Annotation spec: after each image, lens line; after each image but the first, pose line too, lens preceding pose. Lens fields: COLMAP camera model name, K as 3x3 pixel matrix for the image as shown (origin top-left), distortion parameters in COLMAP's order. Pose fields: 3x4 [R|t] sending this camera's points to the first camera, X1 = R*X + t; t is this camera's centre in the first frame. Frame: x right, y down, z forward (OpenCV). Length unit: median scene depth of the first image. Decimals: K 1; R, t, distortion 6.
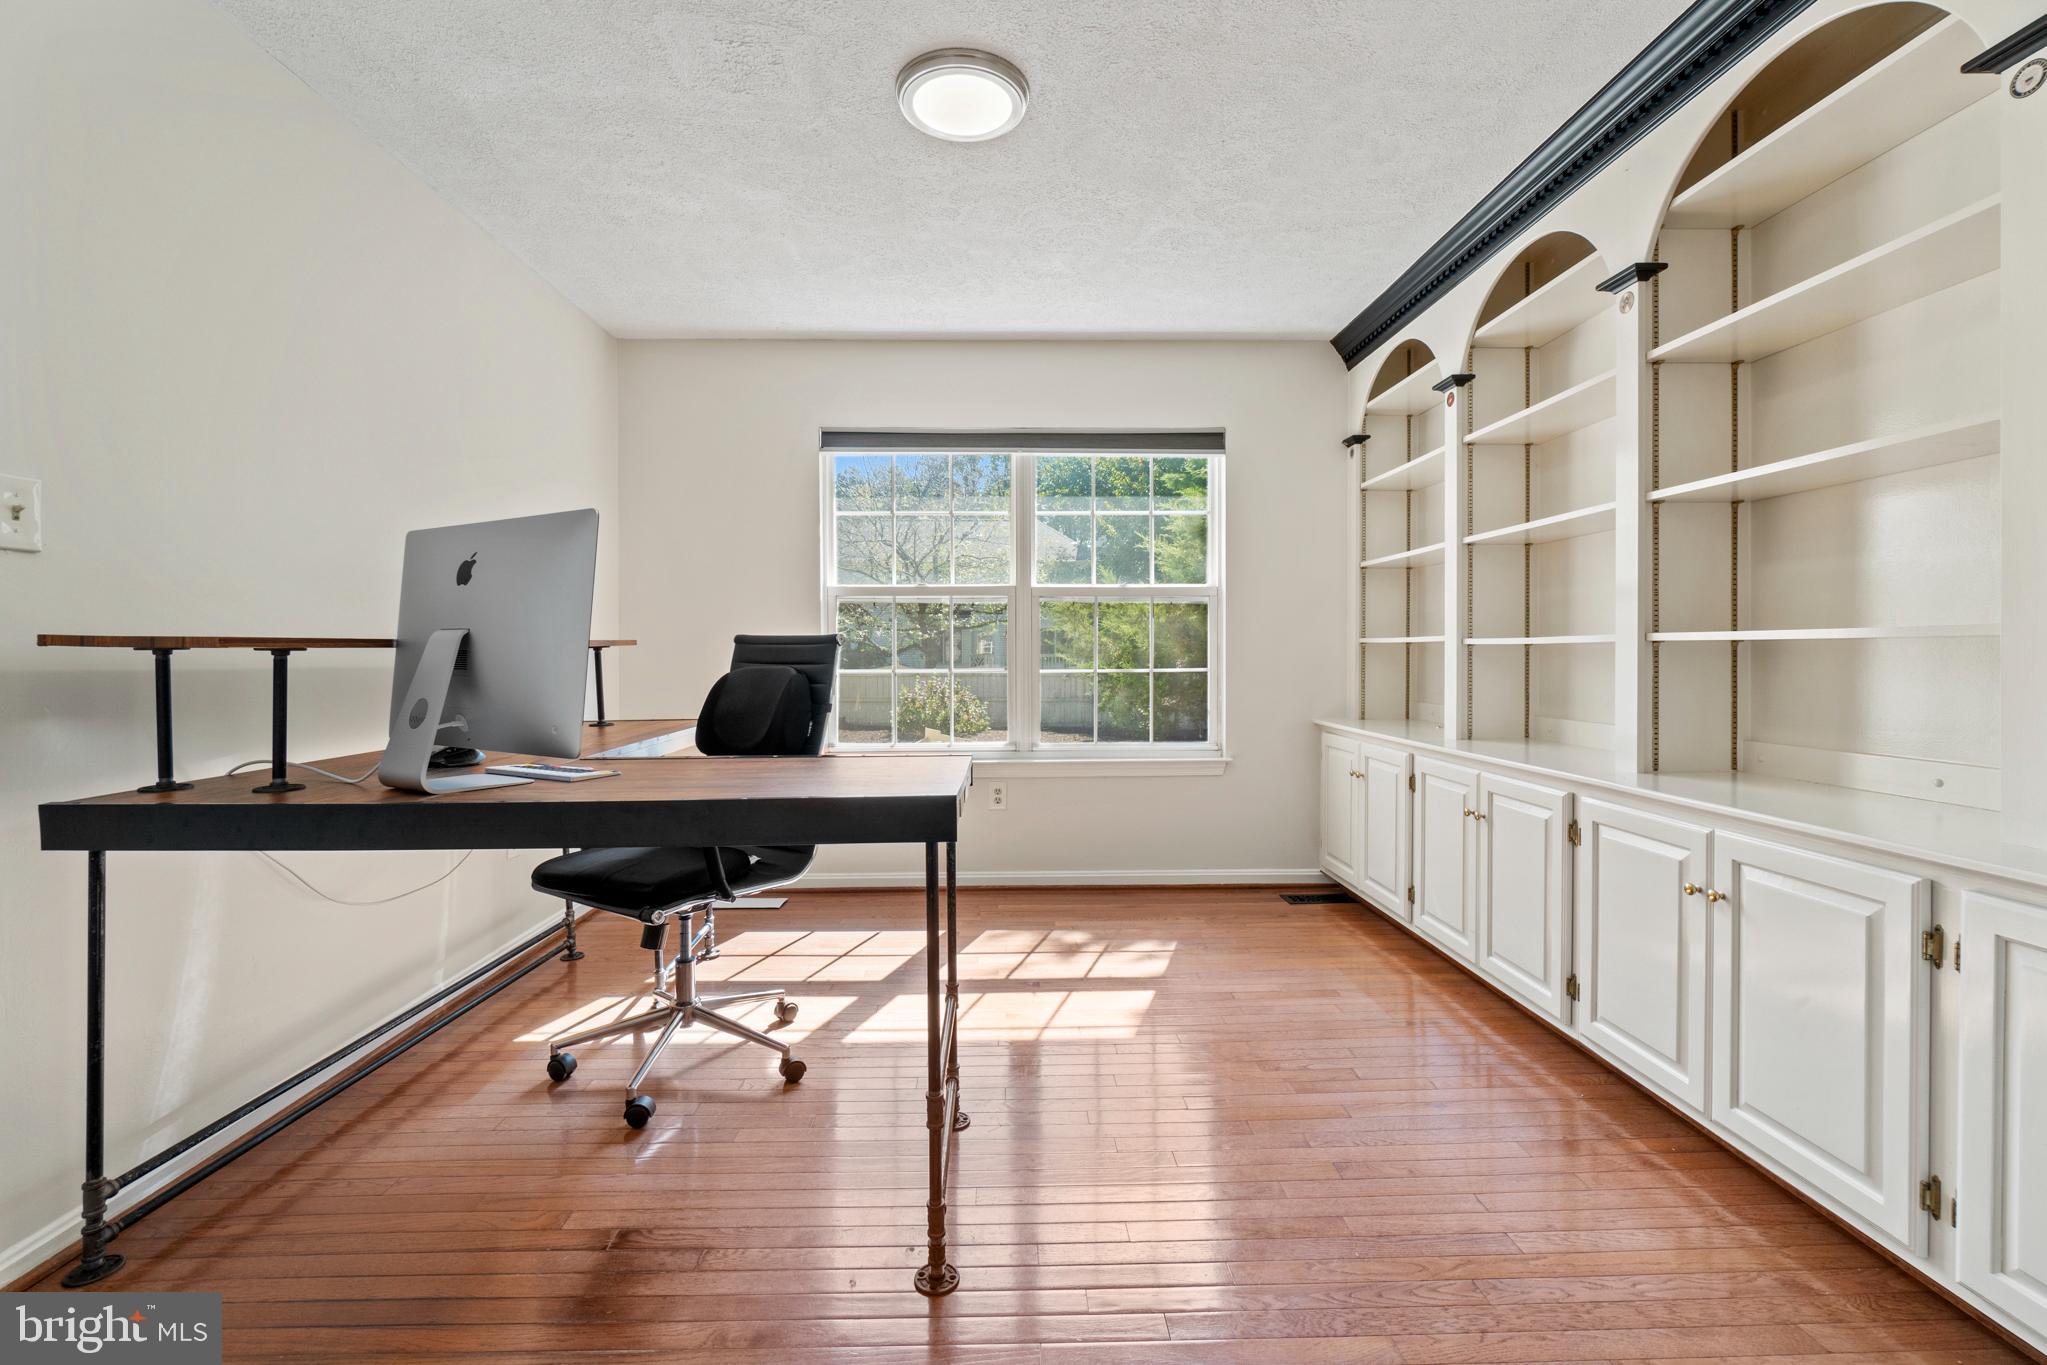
lens RADIAL K [[888.5, 0, 1009.8], [0, 888.5, 652.7], [0, 0, 1]] dist [-0.000763, -0.000207]
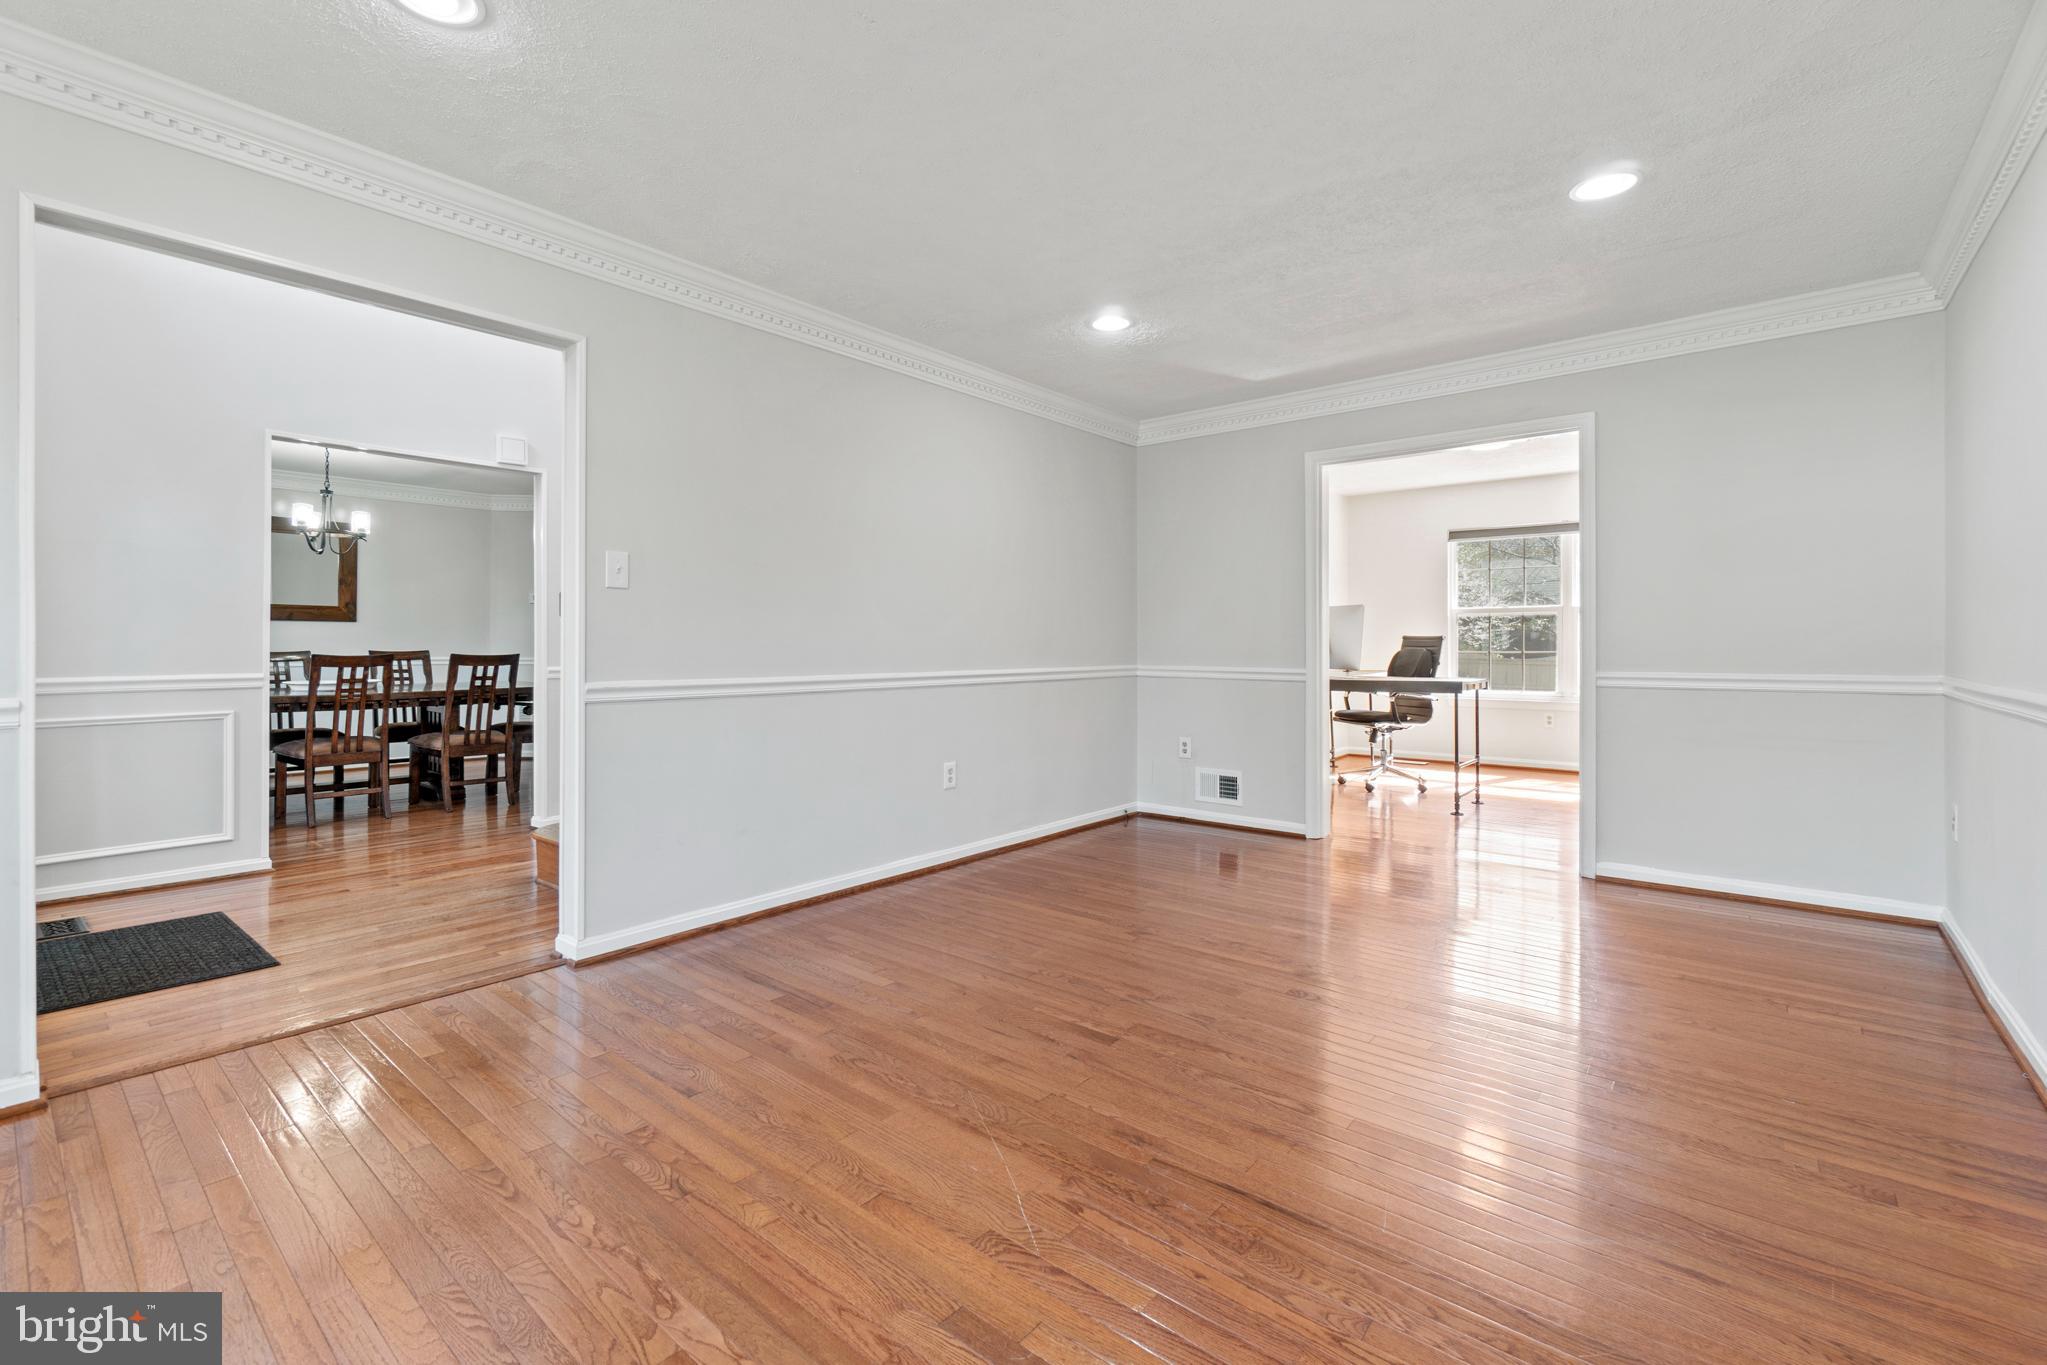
lens RADIAL K [[888.5, 0, 1009.8], [0, 888.5, 652.7], [0, 0, 1]] dist [-0.000763, -0.000207]
pose [[0.749040, 0.007089, -0.662487, 0.538567], [0.006440, 0.999818, 0.017980, -0.024784], [0.662493, -0.017734, 0.748858, -1.667423]]
